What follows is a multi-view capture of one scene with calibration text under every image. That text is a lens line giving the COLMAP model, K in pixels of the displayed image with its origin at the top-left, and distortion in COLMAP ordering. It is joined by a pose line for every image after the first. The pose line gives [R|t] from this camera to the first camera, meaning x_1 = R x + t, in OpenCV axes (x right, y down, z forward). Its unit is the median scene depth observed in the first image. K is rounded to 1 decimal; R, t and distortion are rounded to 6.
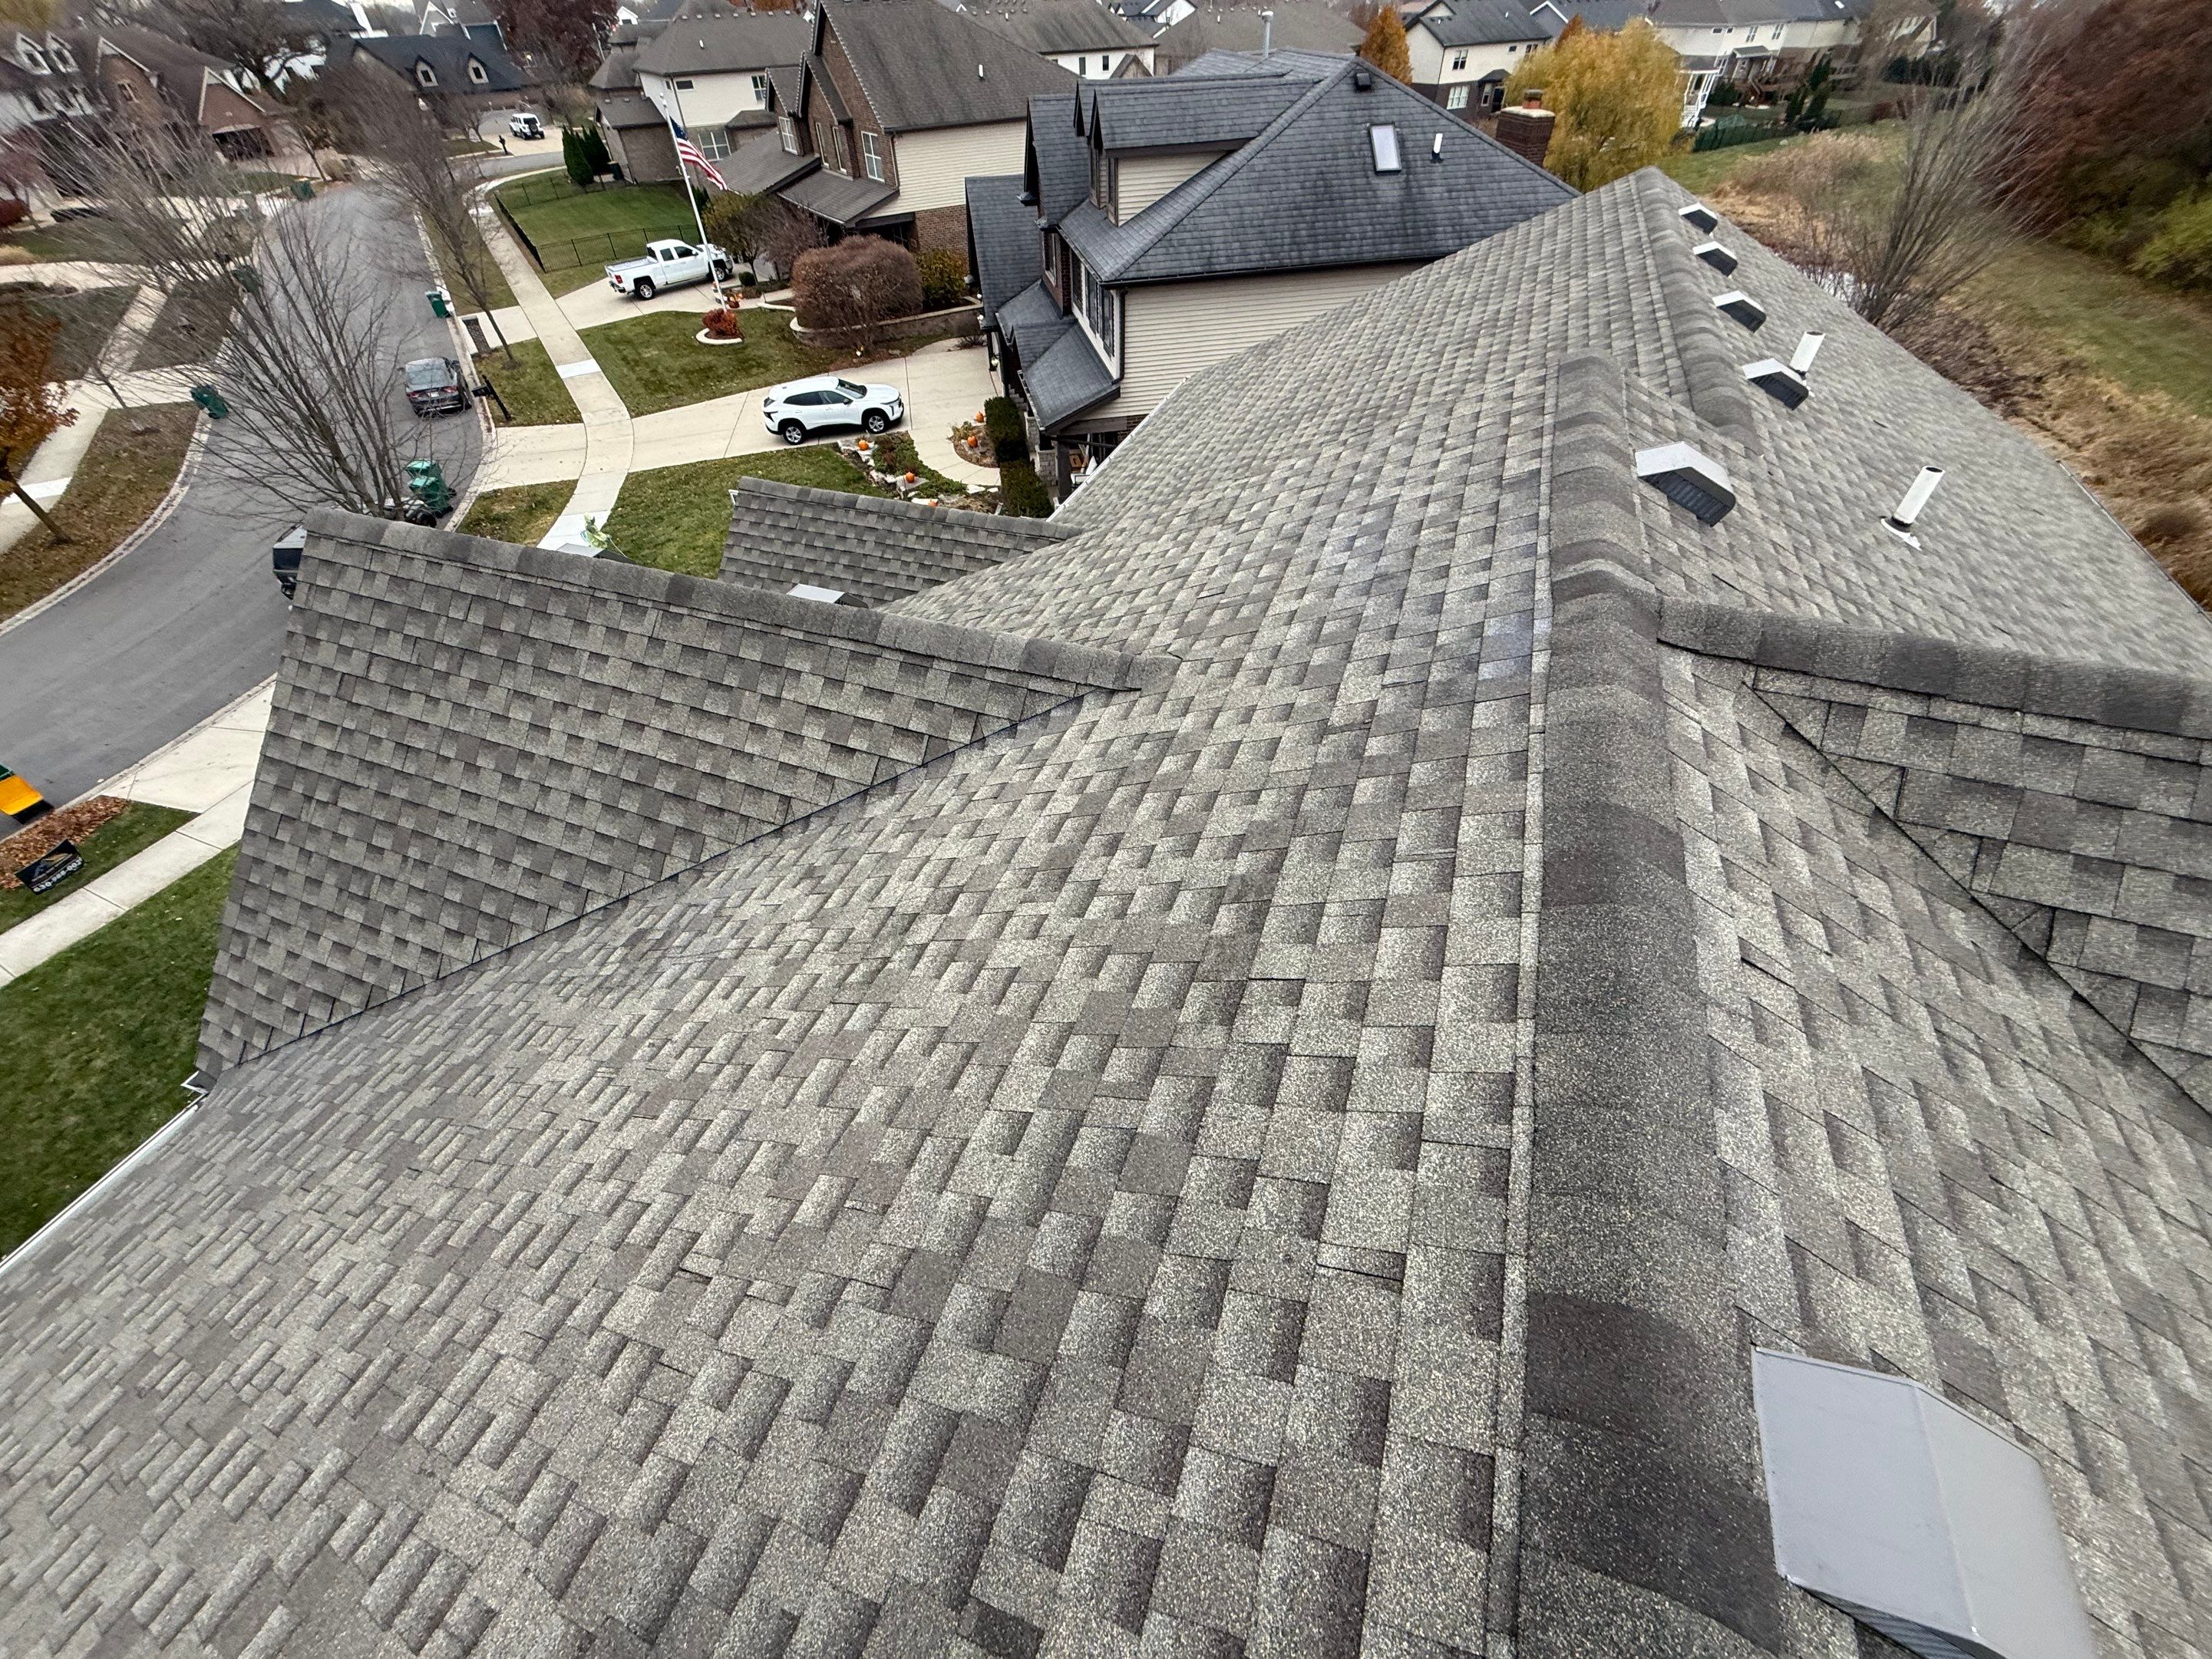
lens RADIAL K [[875.2, 0, 1098.9], [0, 875.2, 830.8], [0, 0, 1]] dist [-0.000193, -0.000597]
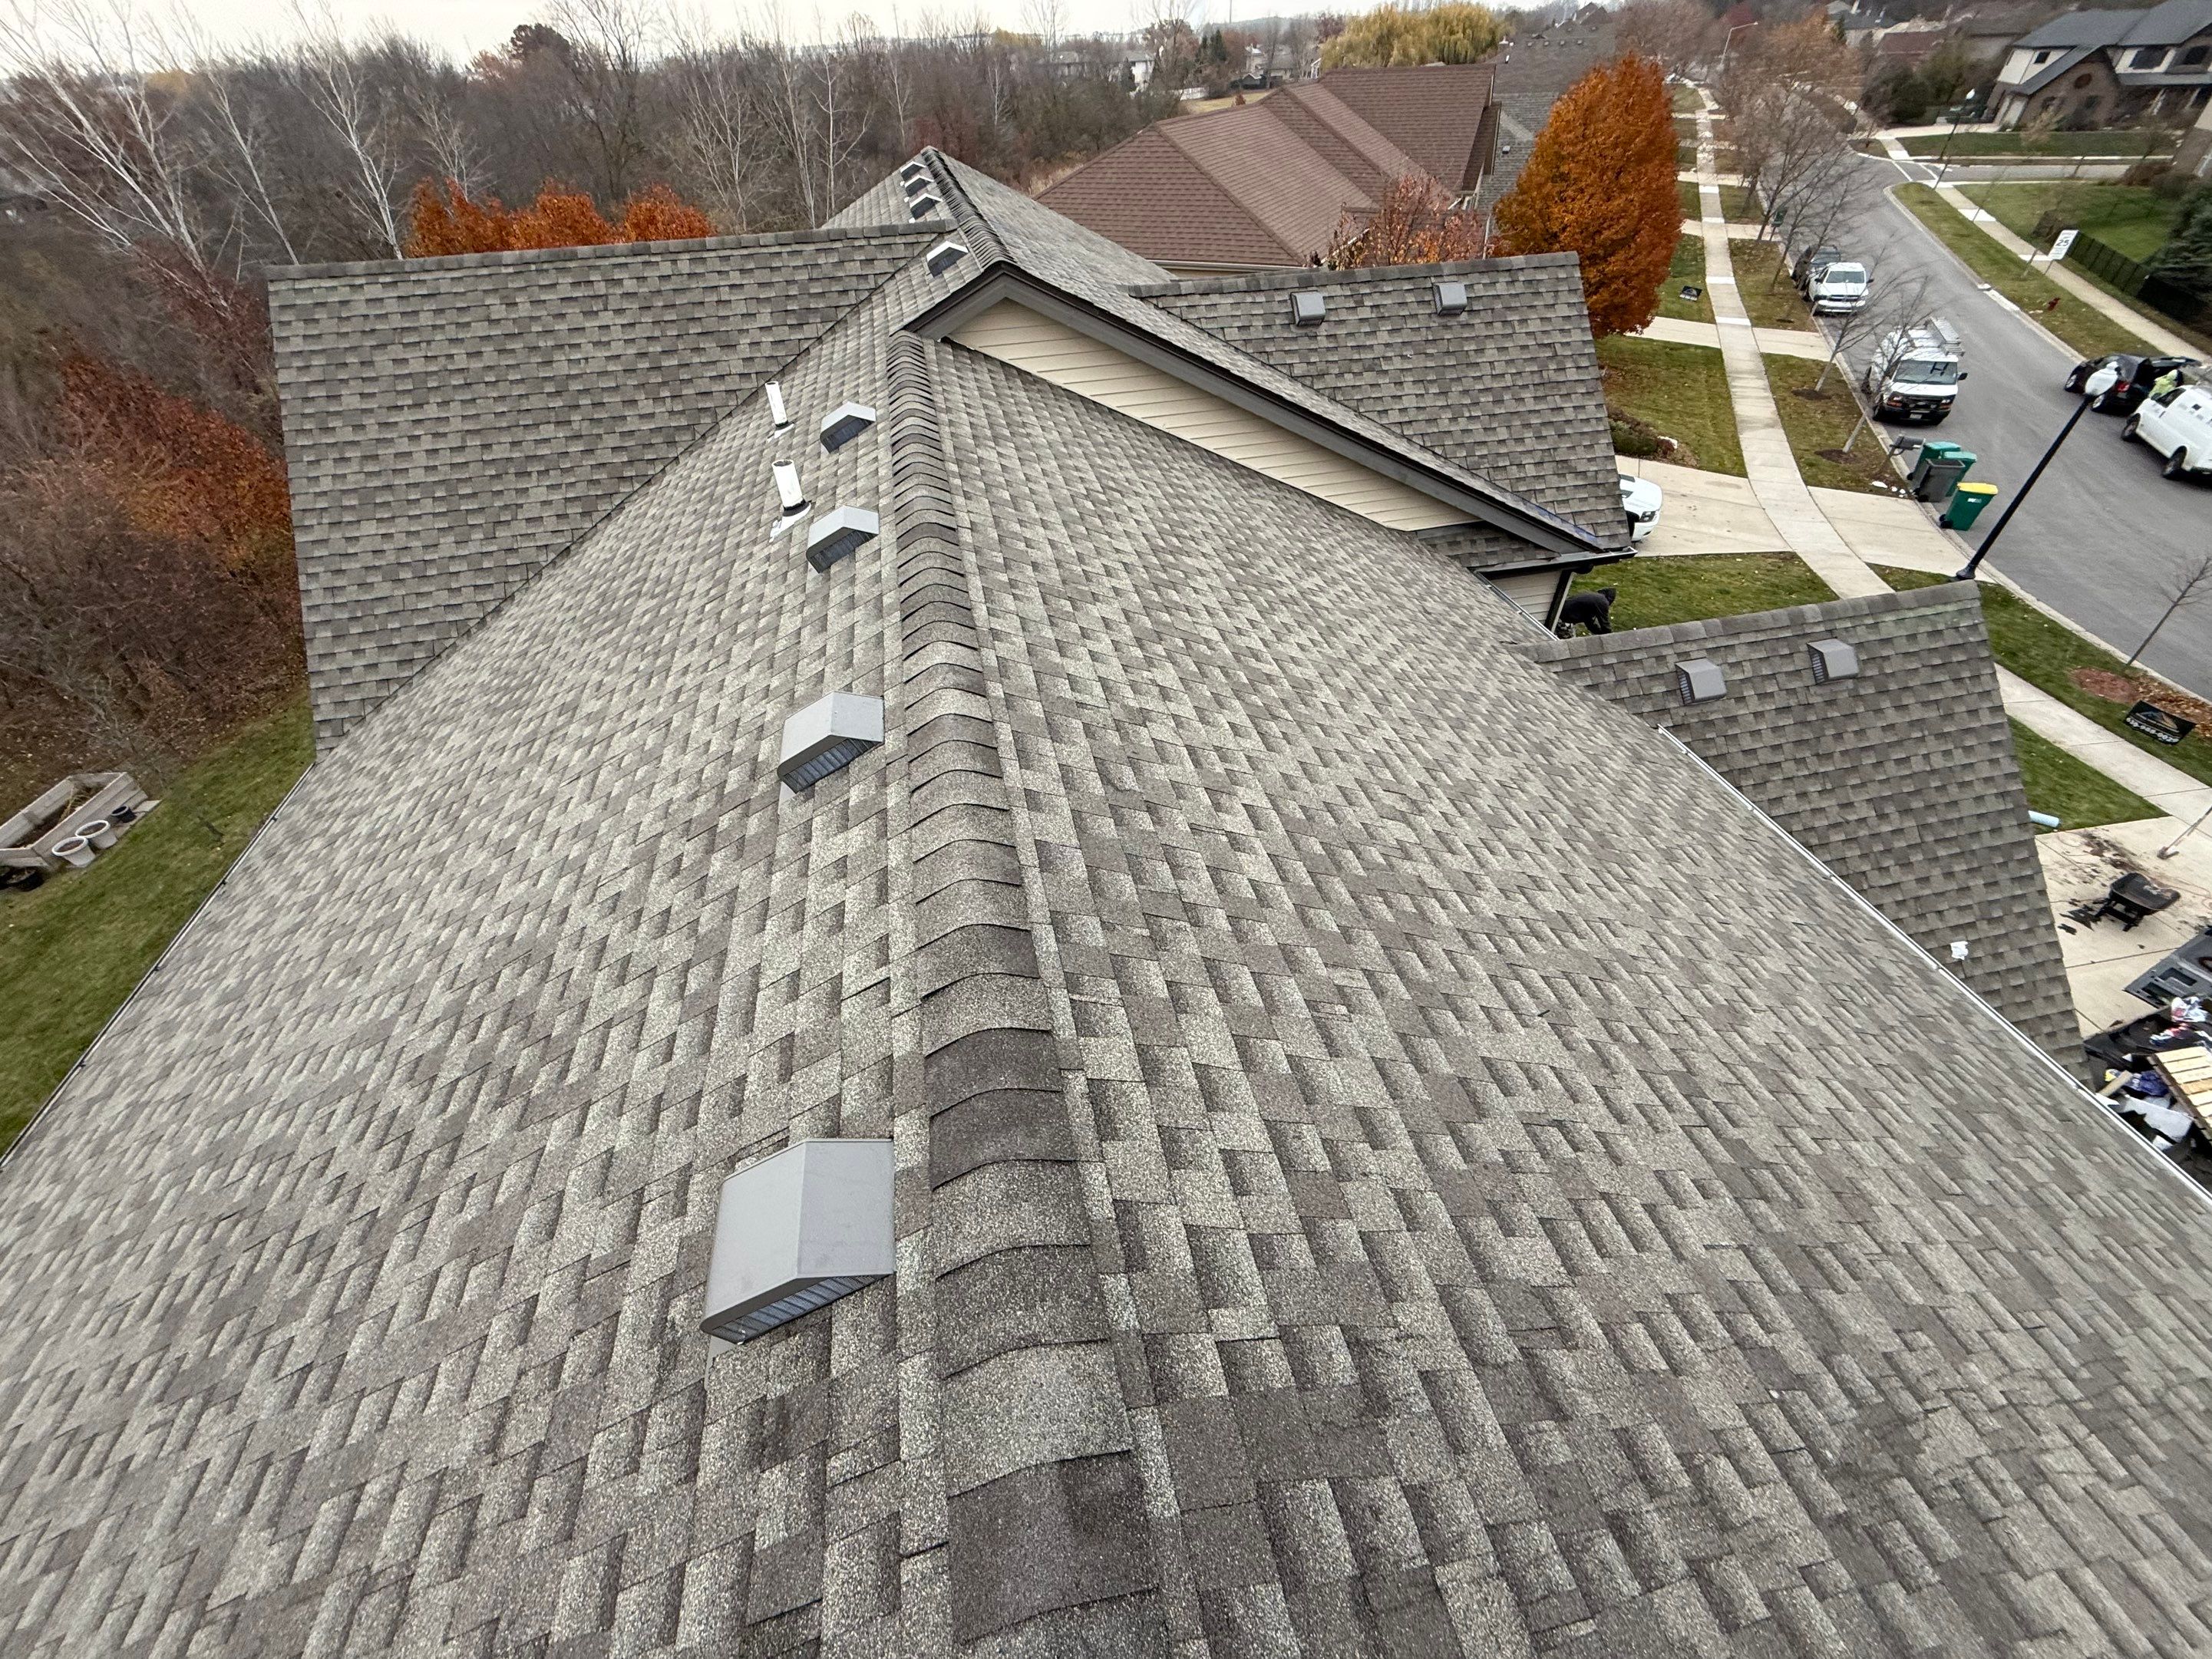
lens RADIAL K [[875.2, 0, 1097.7], [0, 875.2, 830.1], [0, 0, 1]] dist [-0.000193, -0.000597]
pose [[-0.843460, 0.399258, -0.359399, 0.185638], [-0.329850, 0.143133, 0.933119, -0.256392], [0.423998, 0.905597, 0.010969, 0.264481]]
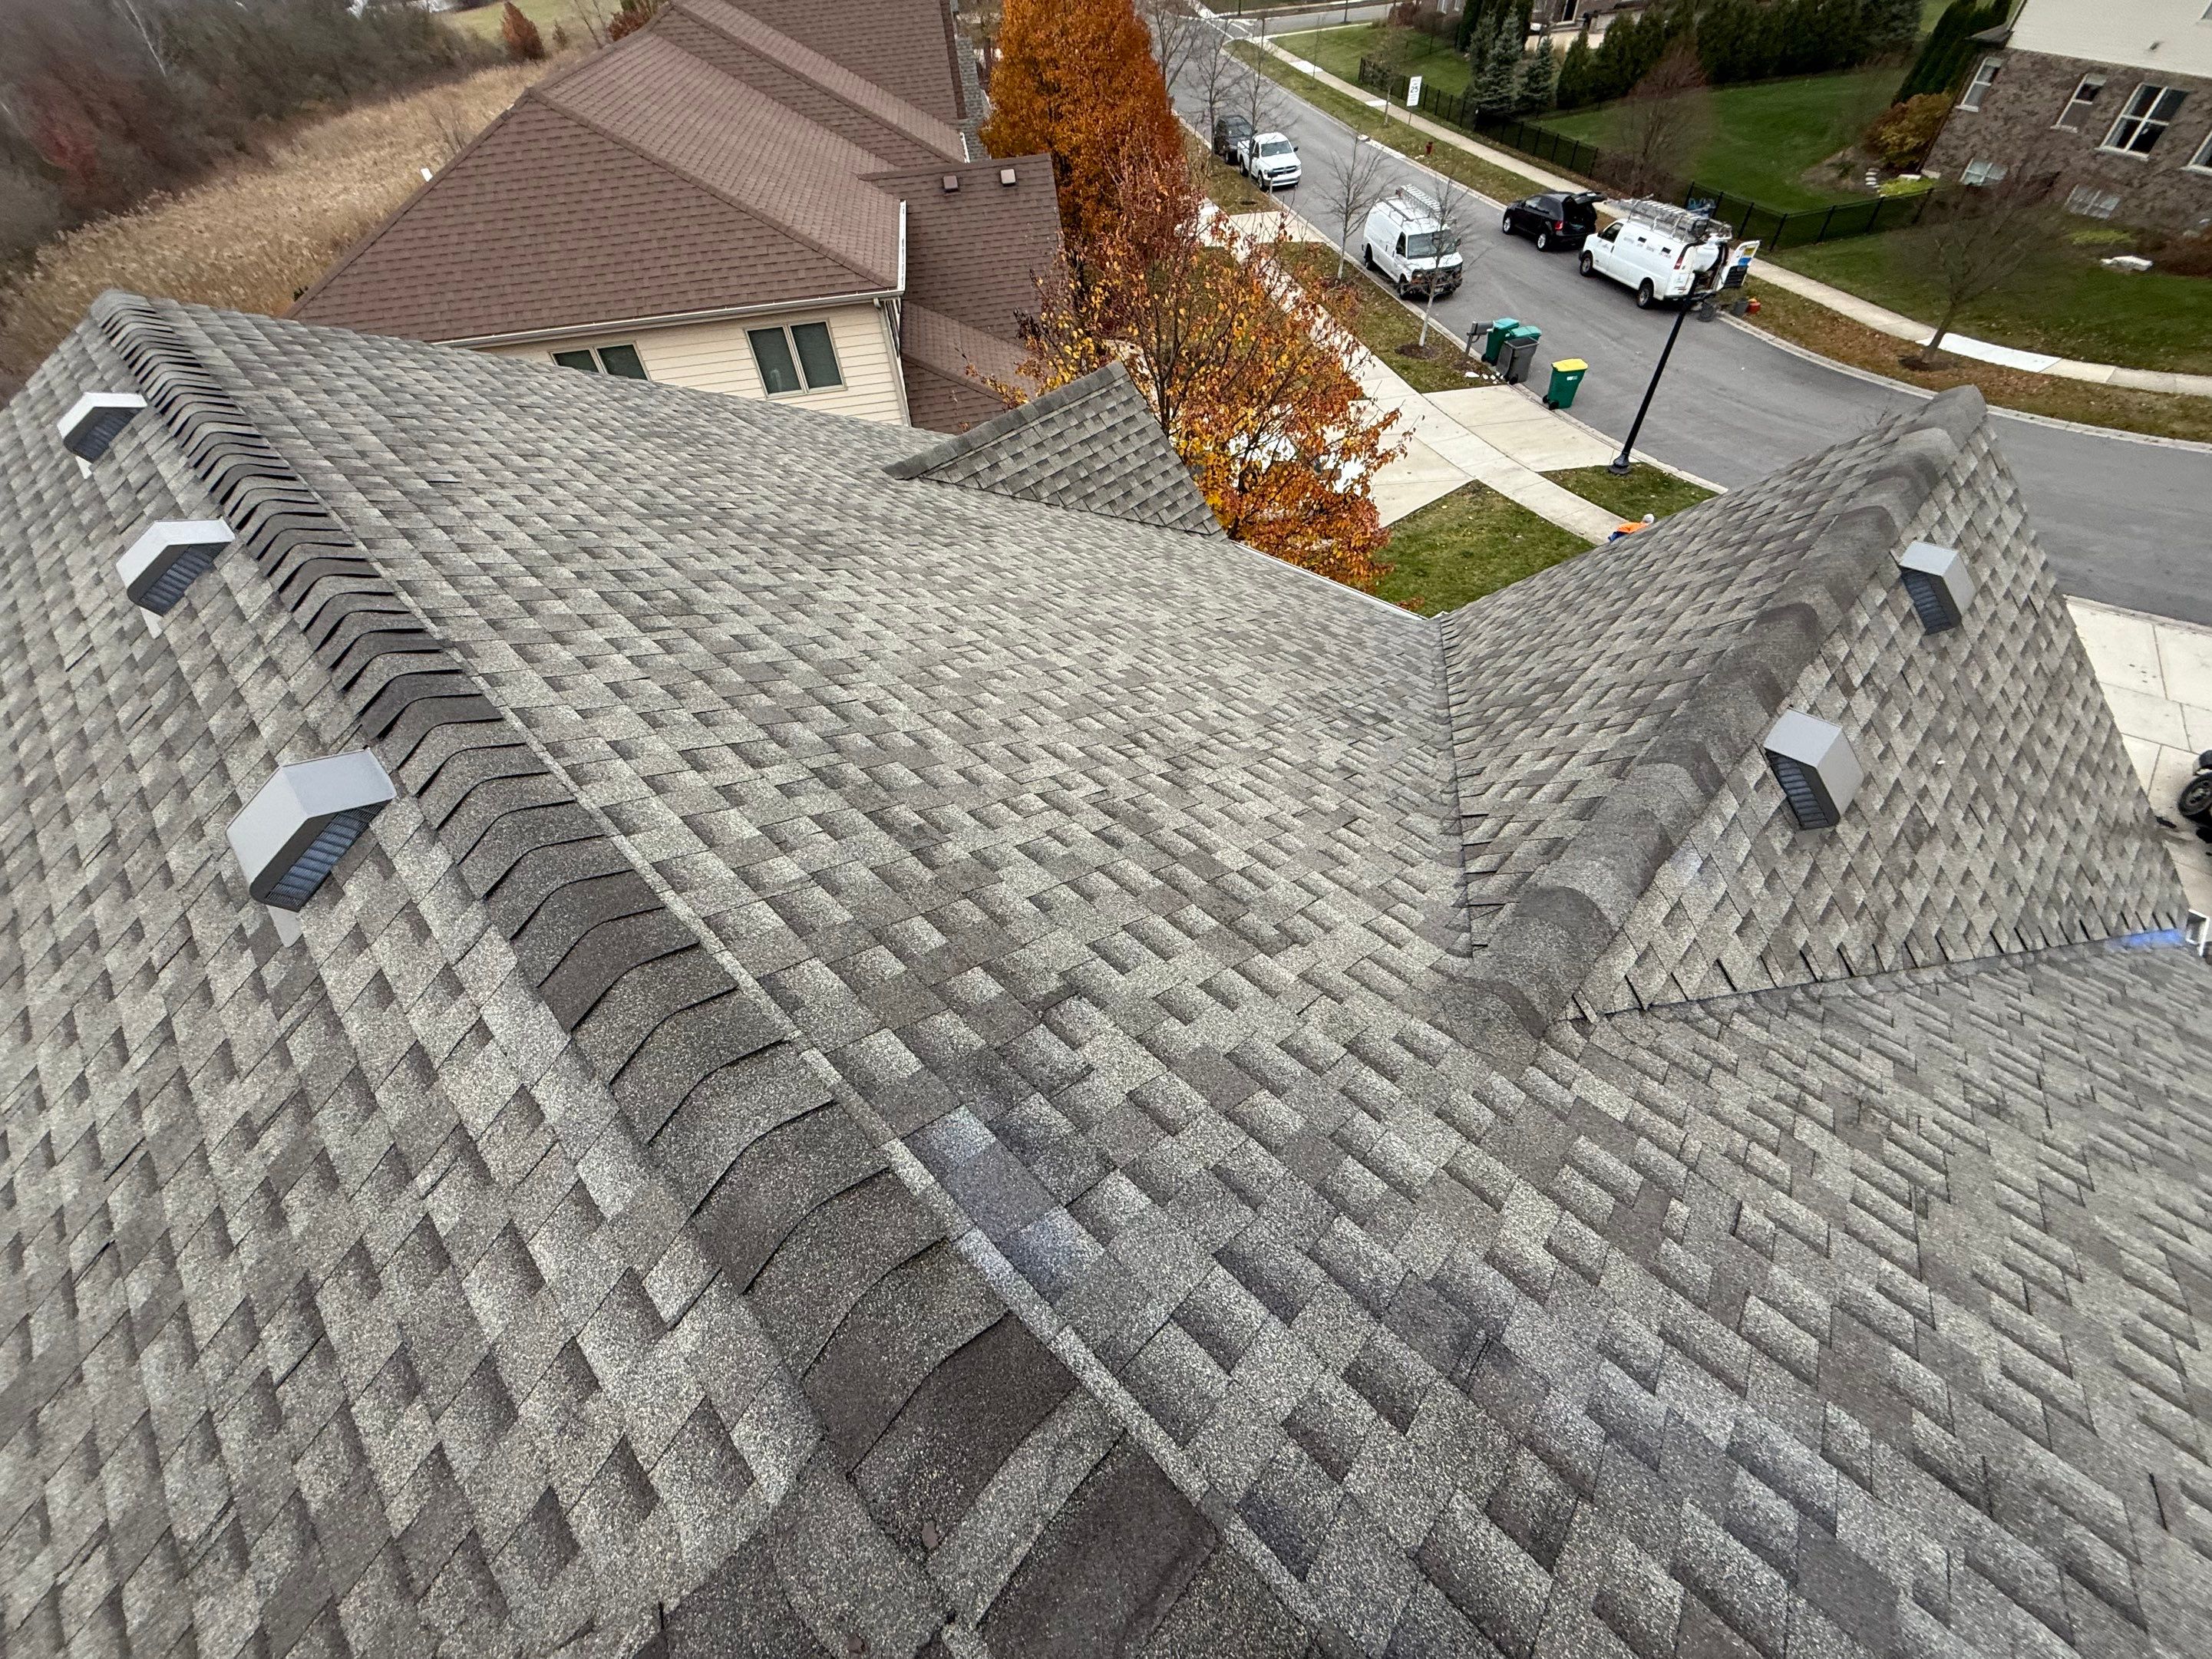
lens RADIAL K [[875.2, 0, 1098.6], [0, 875.2, 829.9], [0, 0, 1]] dist [-0.000193, -0.000597]
pose [[-0.396487, 0.712552, -0.578850, 0.049493], [-0.585755, 0.289150, 0.757154, -0.061530], [0.706887, 0.639266, 0.302737, 0.059417]]
